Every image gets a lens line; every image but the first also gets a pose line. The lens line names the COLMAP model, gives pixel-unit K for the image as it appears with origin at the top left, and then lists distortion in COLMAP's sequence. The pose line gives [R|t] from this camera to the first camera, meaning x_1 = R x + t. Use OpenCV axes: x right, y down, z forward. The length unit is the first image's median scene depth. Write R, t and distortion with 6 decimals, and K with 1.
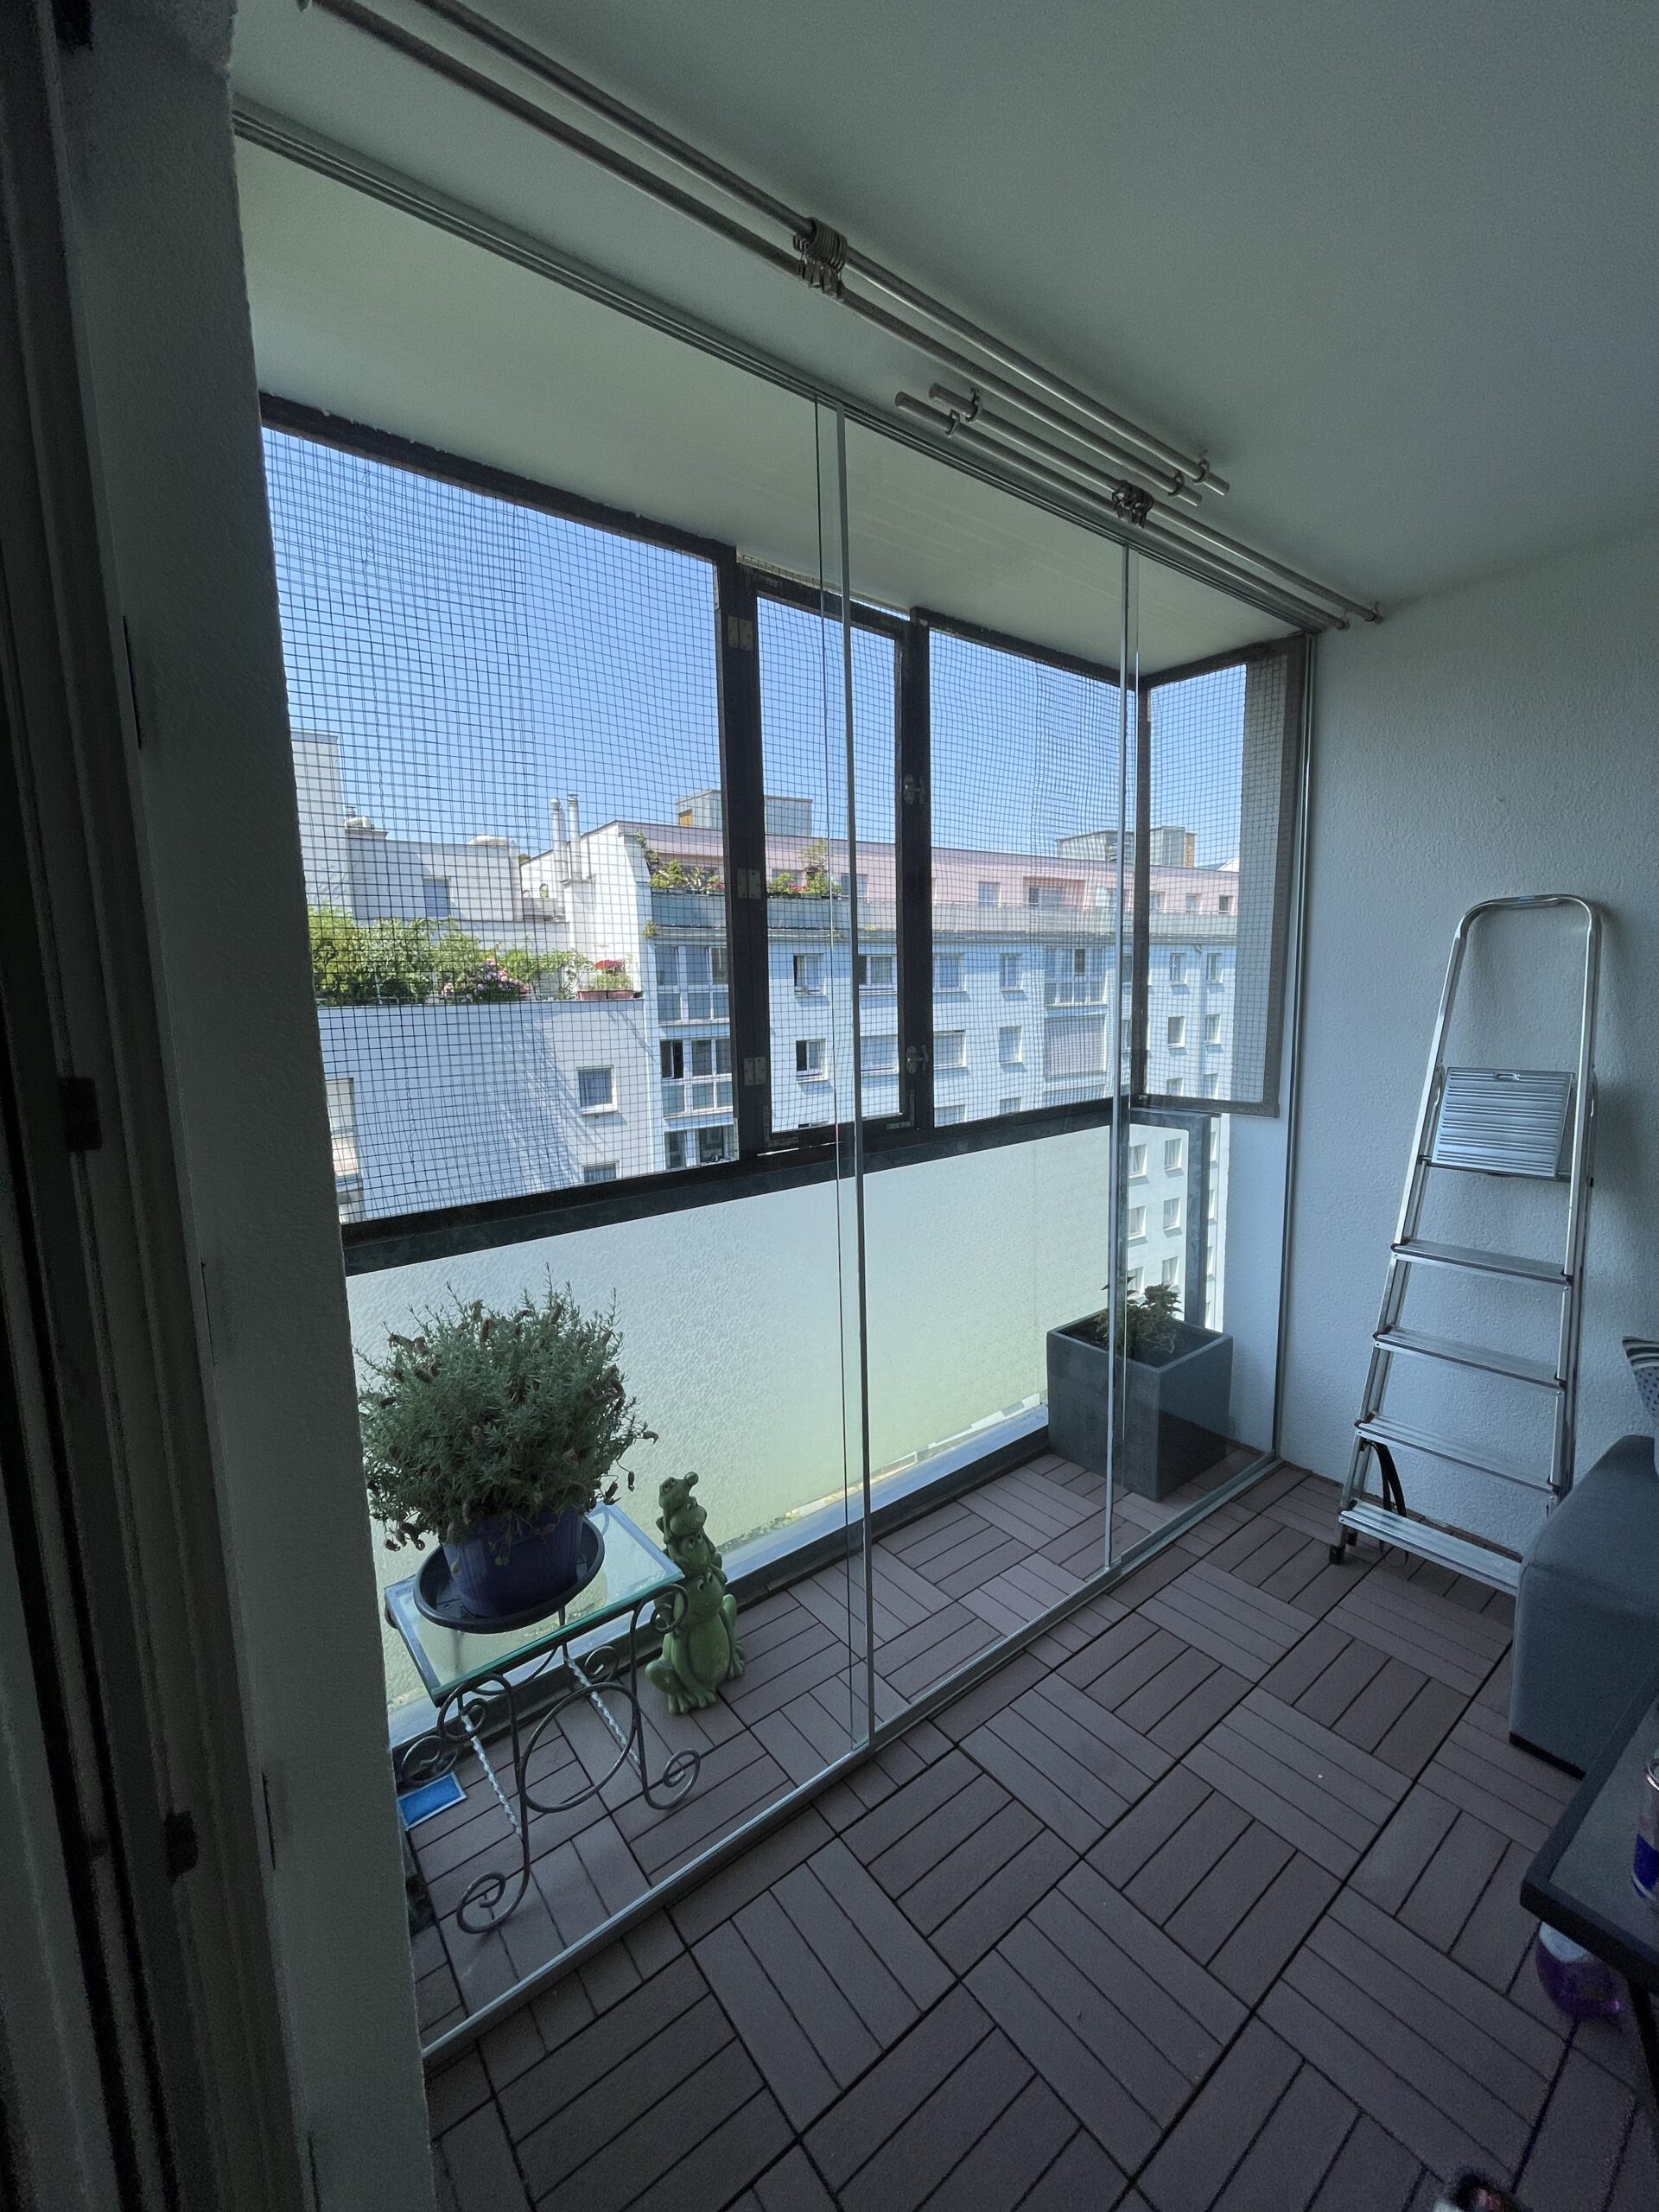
lens RADIAL K [[889.3, 0, 836.9], [0, 889.3, 1101.0], [0, 0, 1]] dist [-0.002641, 0.000058]
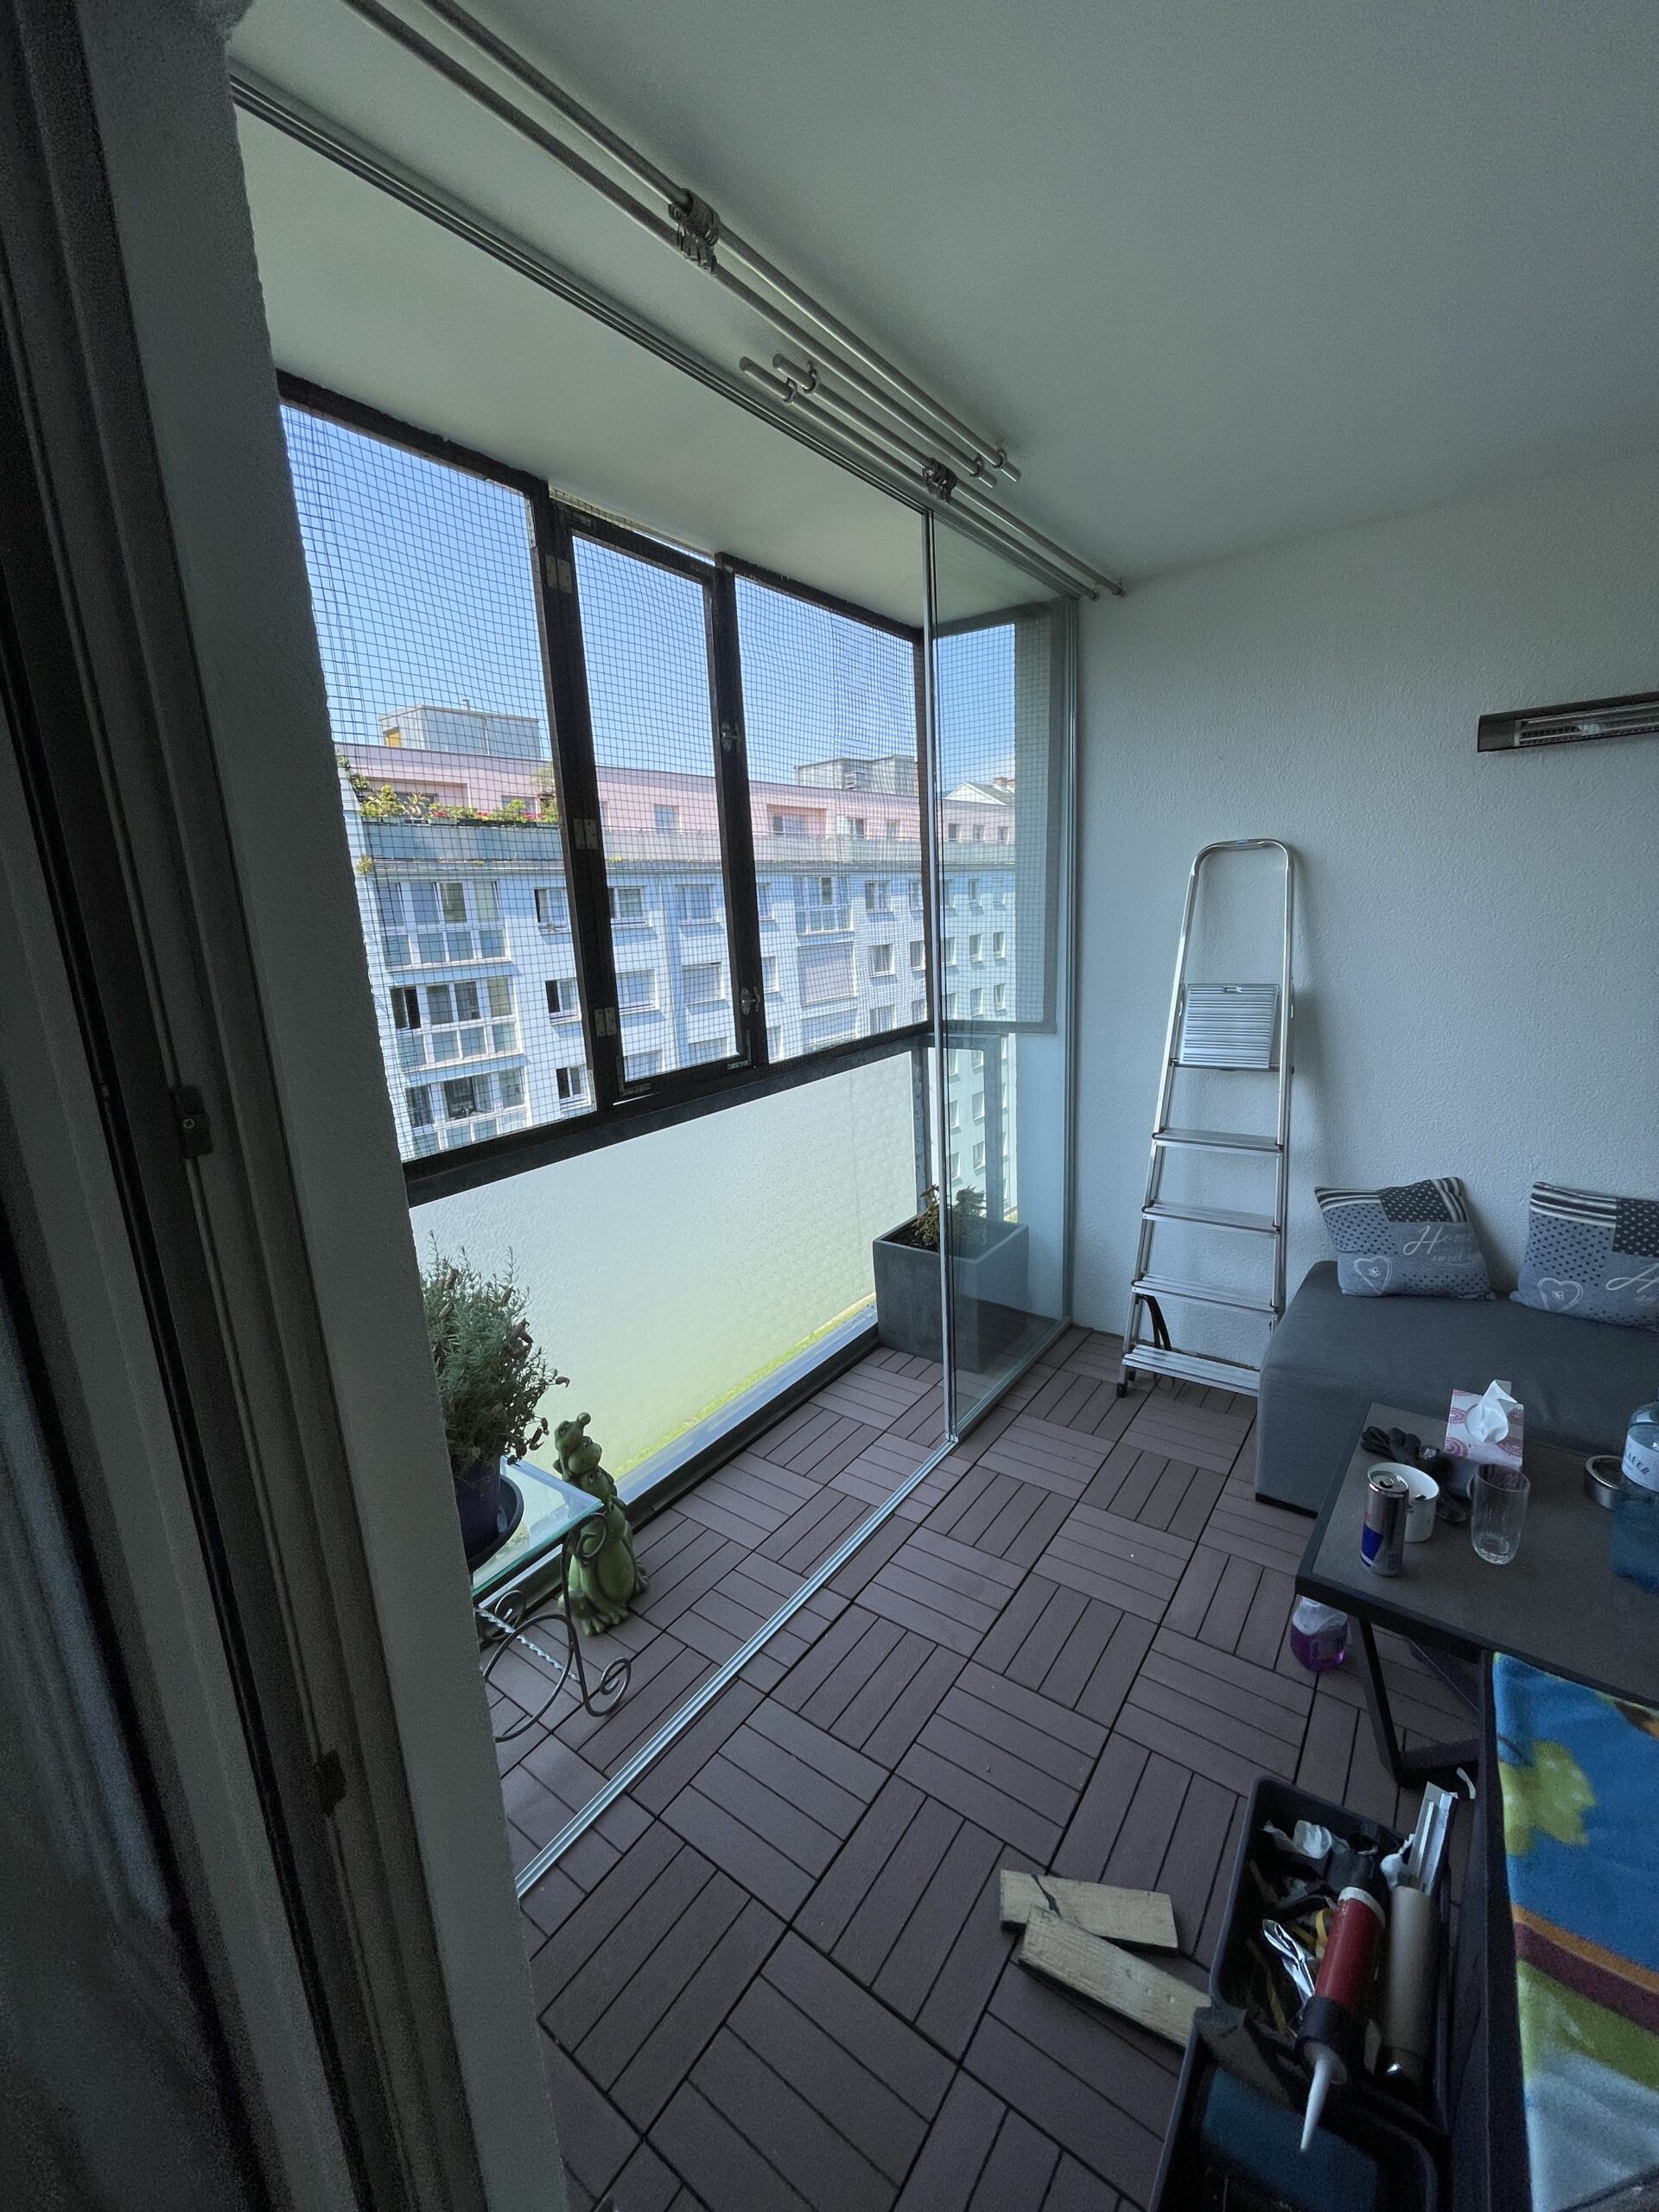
lens RADIAL K [[888.8, 0, 833.6], [0, 888.8, 1100.5], [0, 0, 1]] dist [0.001386, 0.000508]
pose [[0.961881, -0.083366, 0.260453, -0.106907], [0.063484, 0.994454, 0.083851, -0.012811], [-0.265999, -0.064120, 0.961839, -0.048113]]
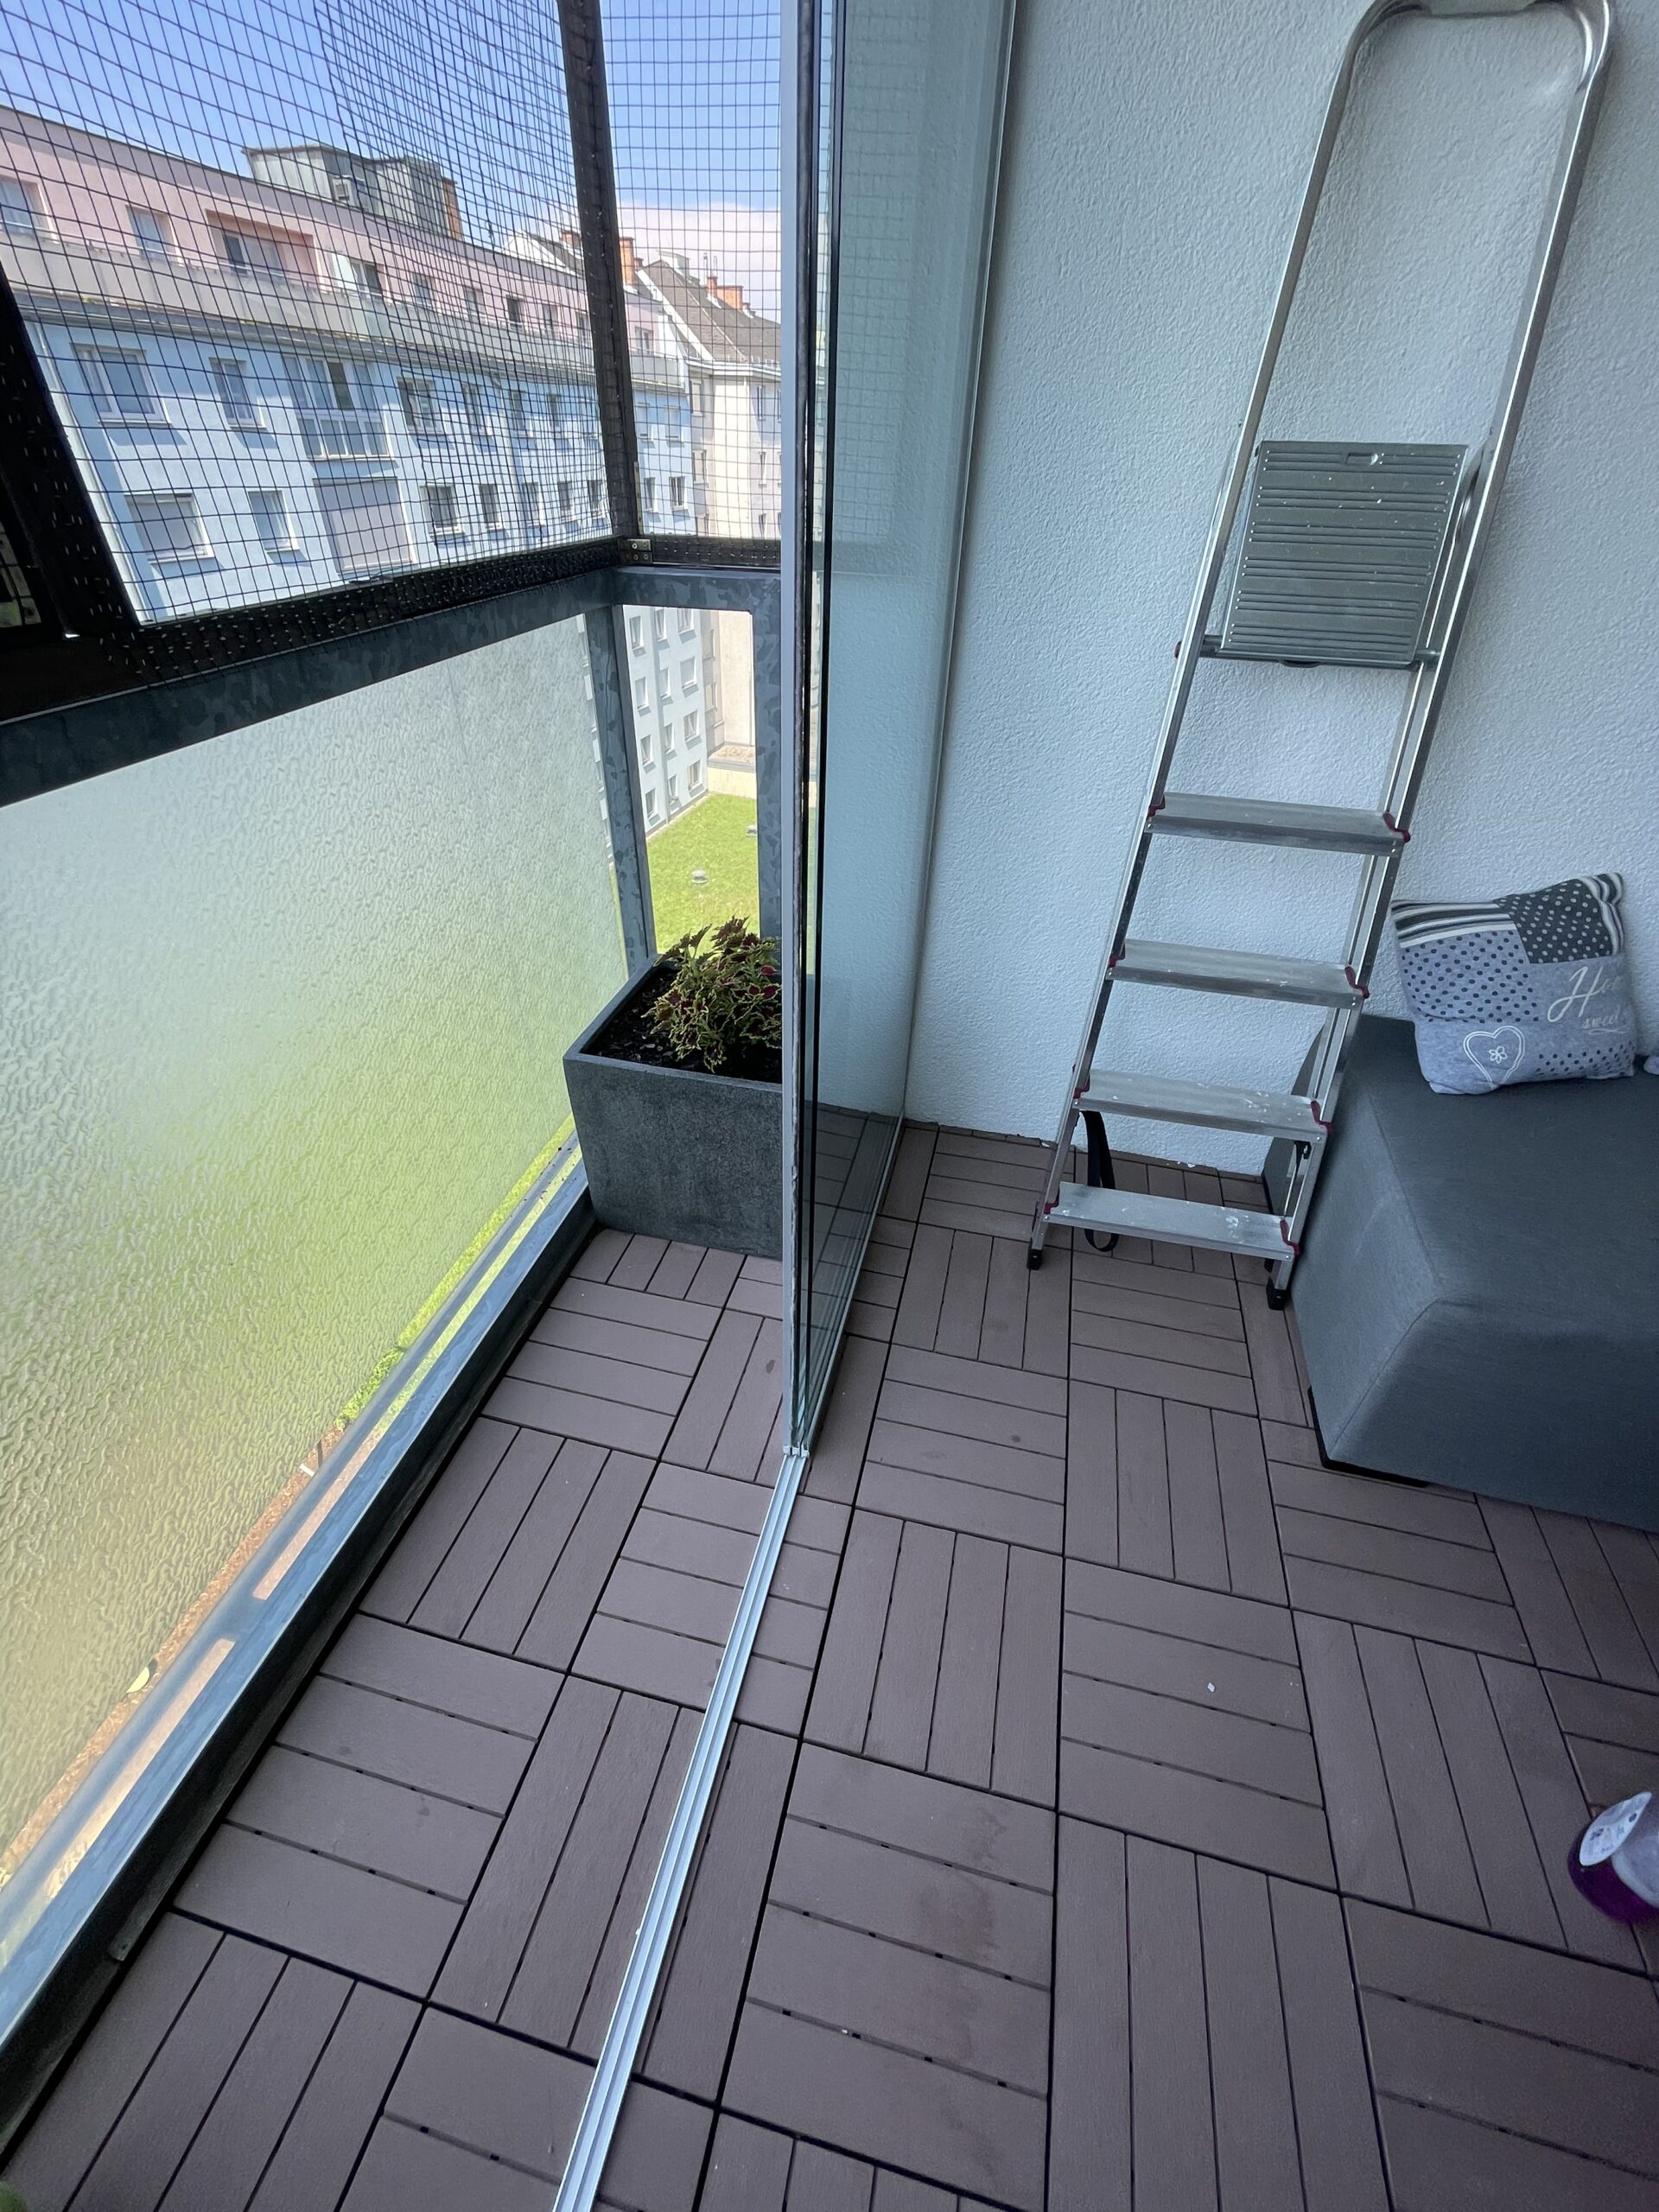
lens RADIAL K [[888.8, 0, 833.6], [0, 888.8, 1100.5], [0, 0, 1]] dist [0.001386, 0.000508]
pose [[0.777595, -0.334049, 0.532688, 0.084718], [0.032879, 0.867641, 0.496102, 0.030198], [-0.627905, -0.368252, 0.685657, 0.653096]]
